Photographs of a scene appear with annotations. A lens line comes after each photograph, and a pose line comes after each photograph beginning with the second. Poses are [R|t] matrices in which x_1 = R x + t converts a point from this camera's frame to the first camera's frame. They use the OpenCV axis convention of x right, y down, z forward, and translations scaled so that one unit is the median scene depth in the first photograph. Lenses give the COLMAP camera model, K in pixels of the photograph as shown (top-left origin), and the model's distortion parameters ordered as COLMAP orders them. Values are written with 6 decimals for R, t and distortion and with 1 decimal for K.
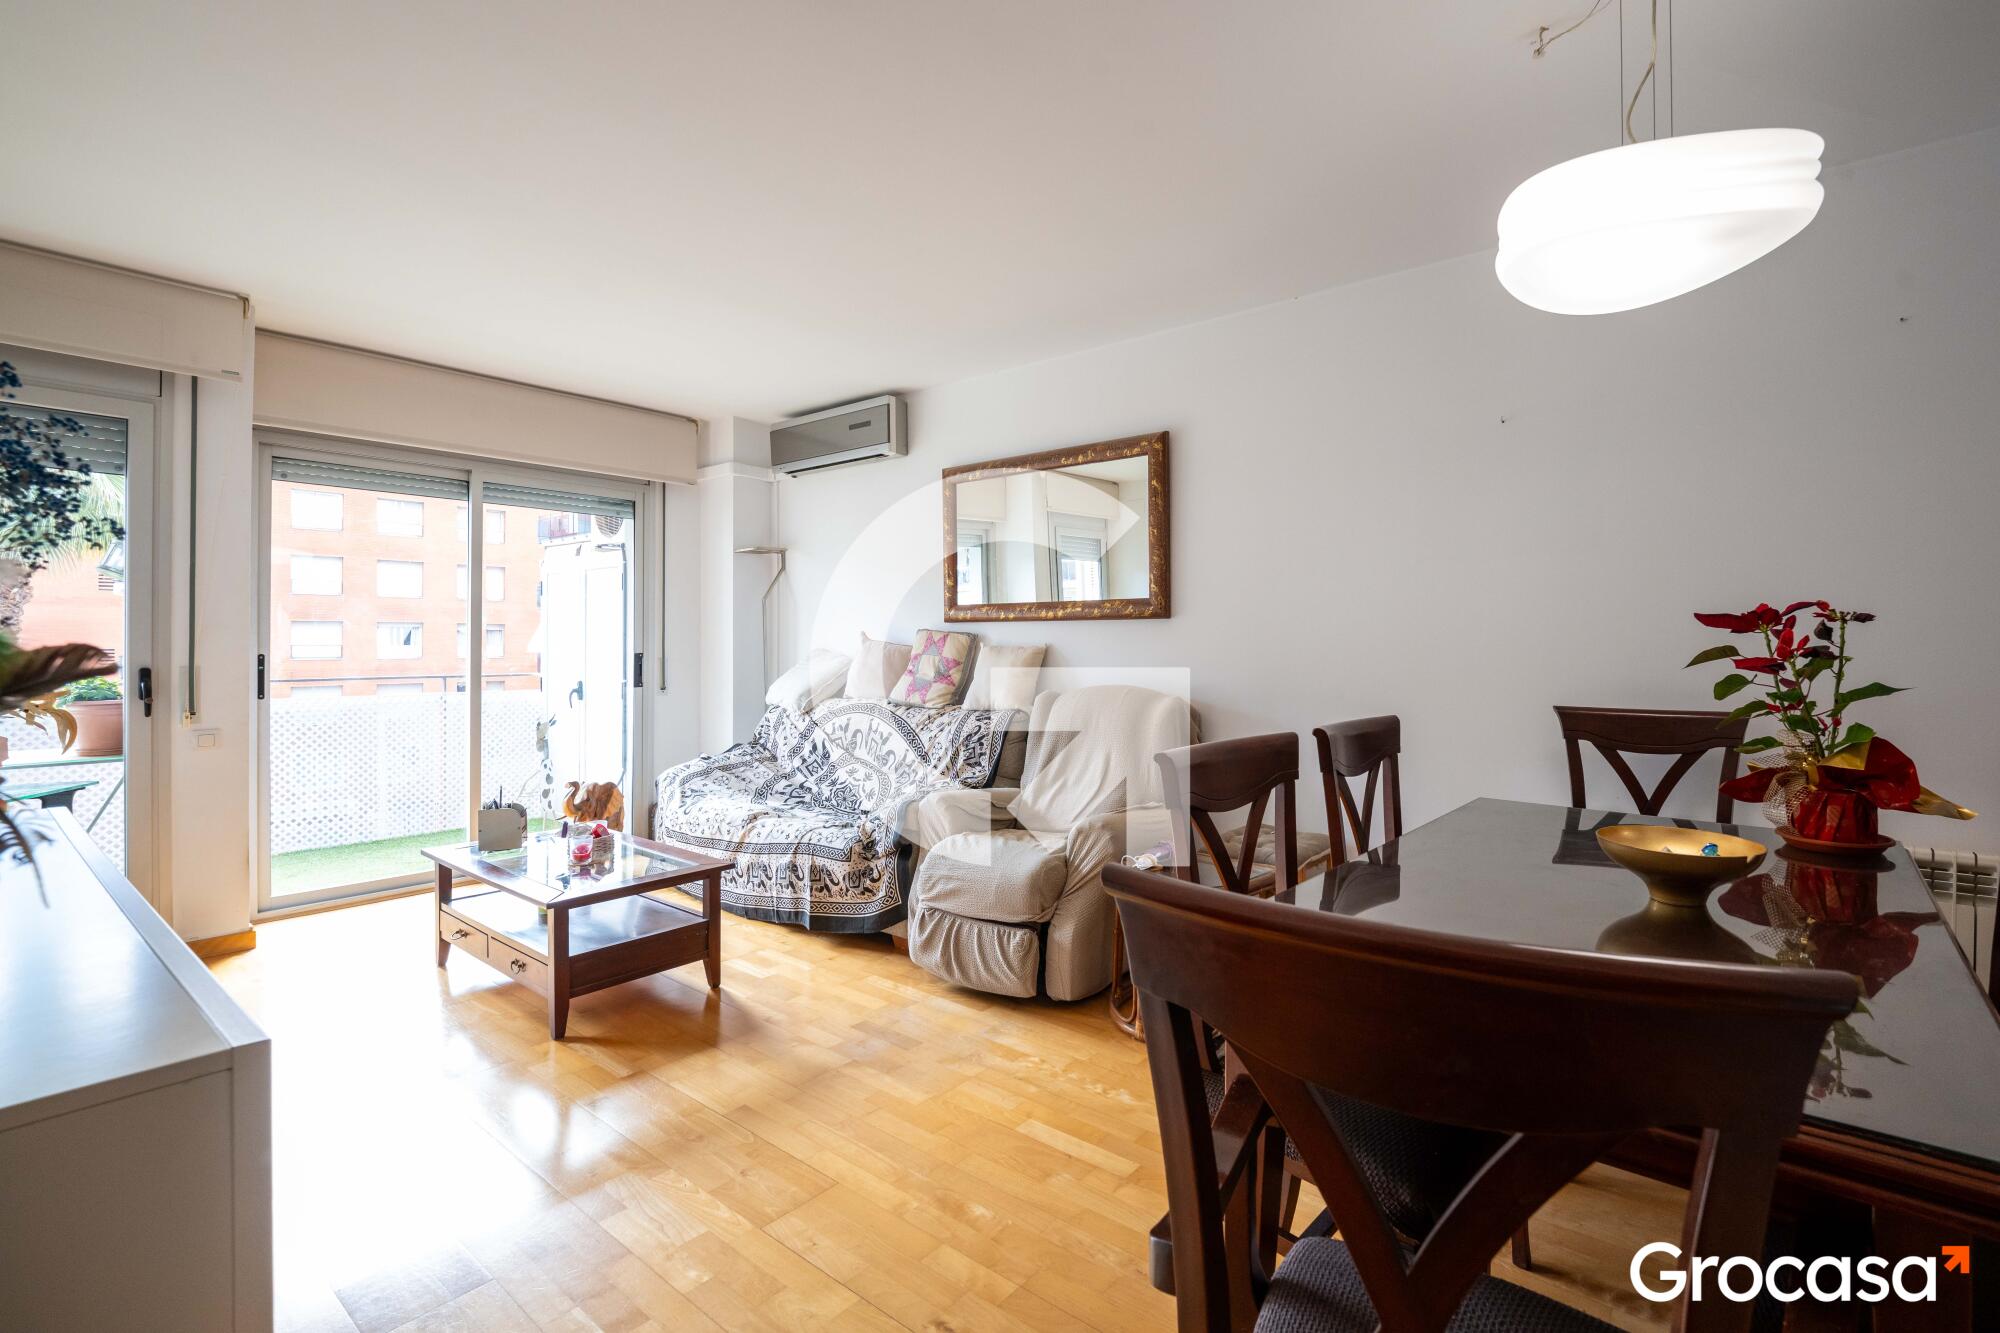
lens RADIAL K [[940.2, 0, 1005.5], [0, 940.2, 651.2], [0, 0, 1]] dist [0.001210, 0.000068]
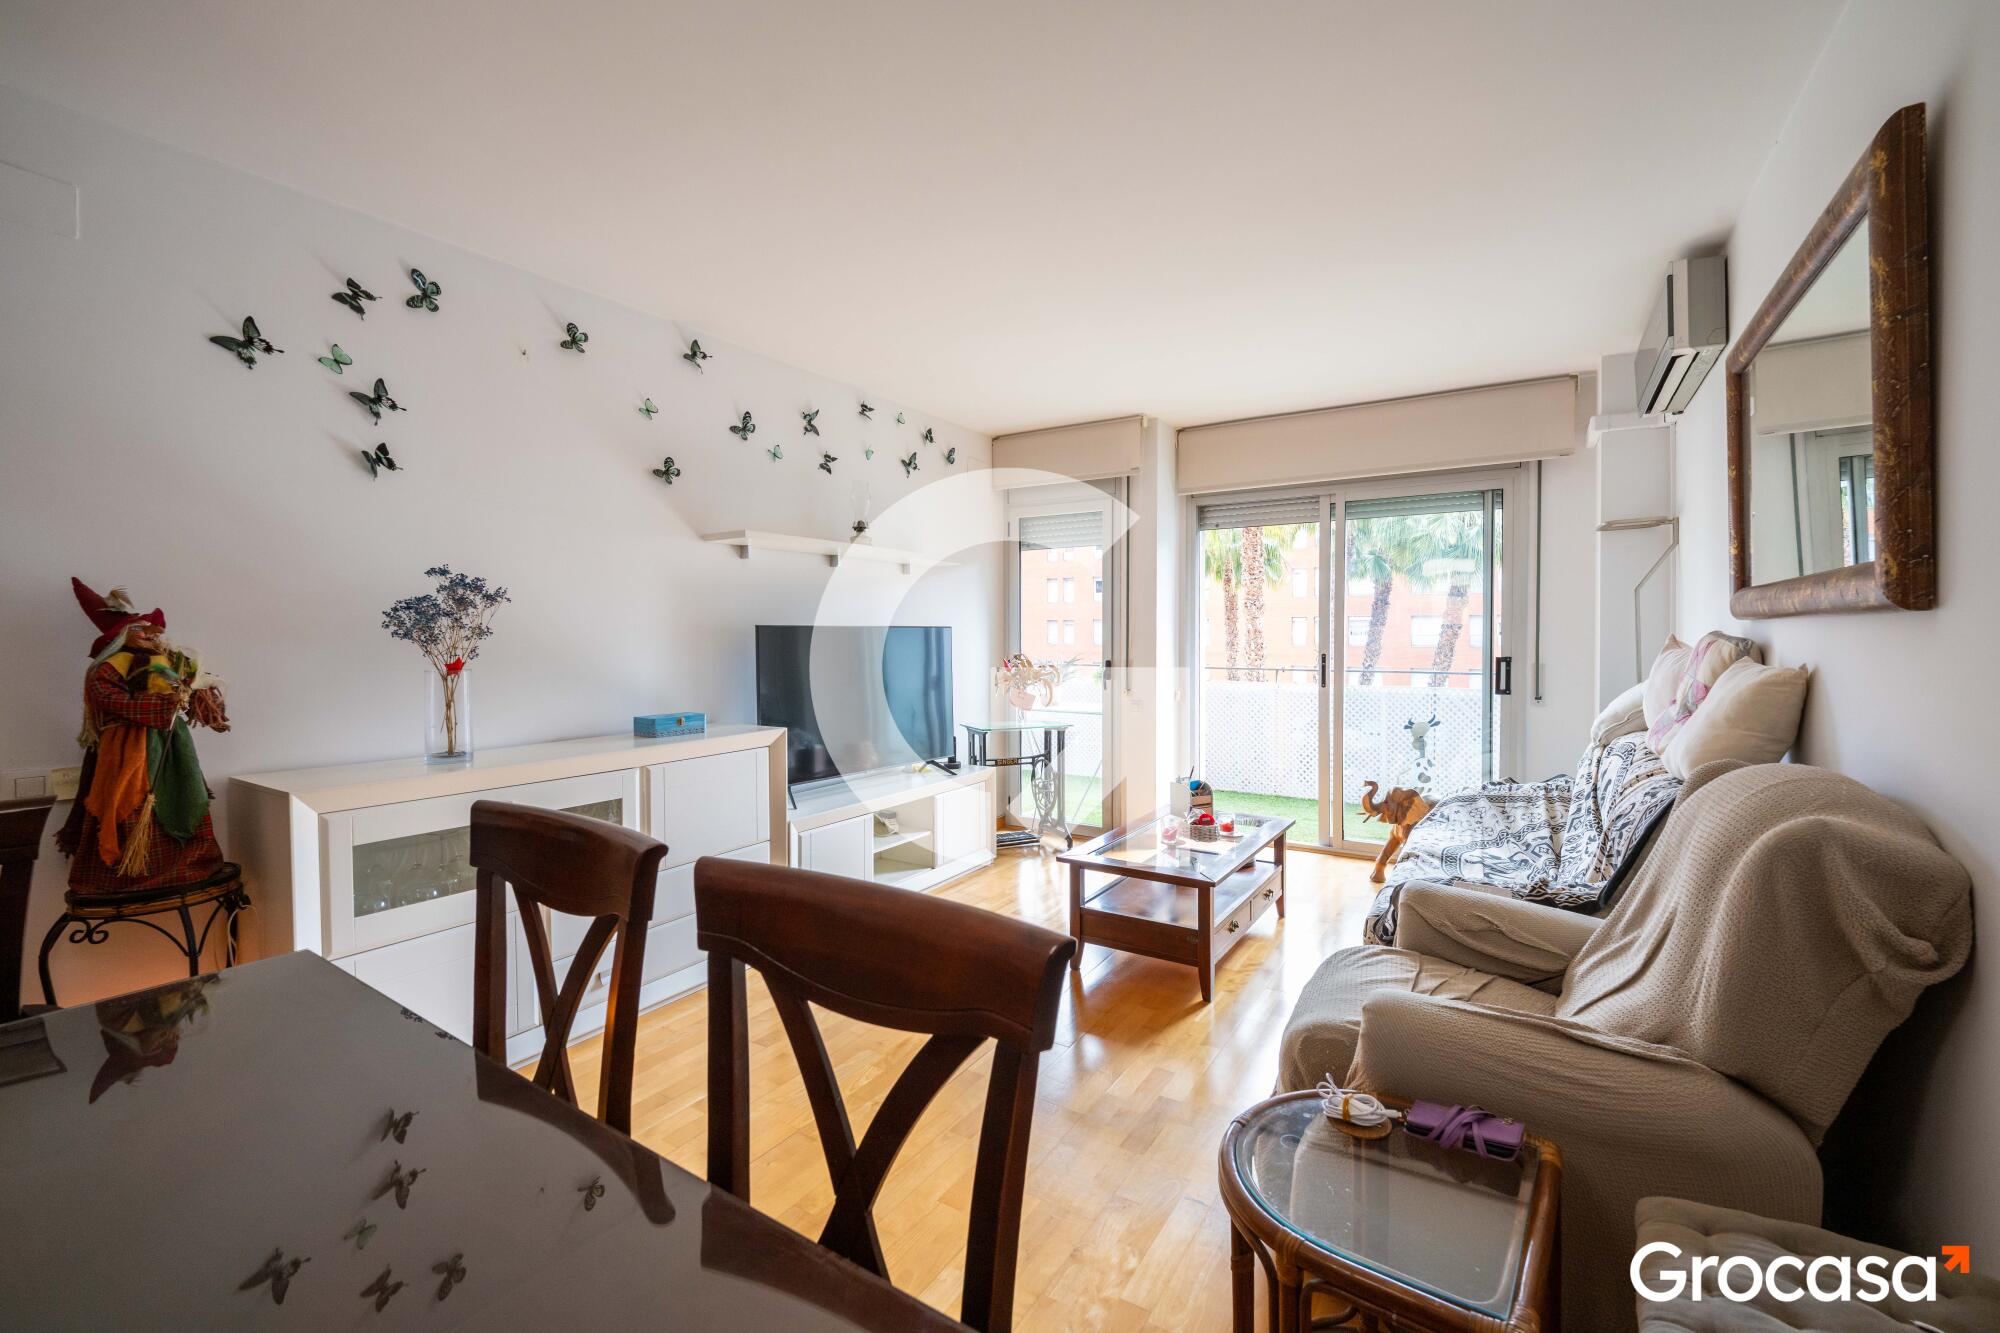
lens RADIAL K [[801.1, 0, 1010.1], [0, 801.1, 652.7], [0, 0, 1]] dist [-0.009710, -0.001935]
pose [[0.139784, 0.020400, -0.989972, 0.347891], [-0.003365, 0.999792, 0.020127, -0.018096], [0.990176, 0.000518, 0.139824, 0.484955]]
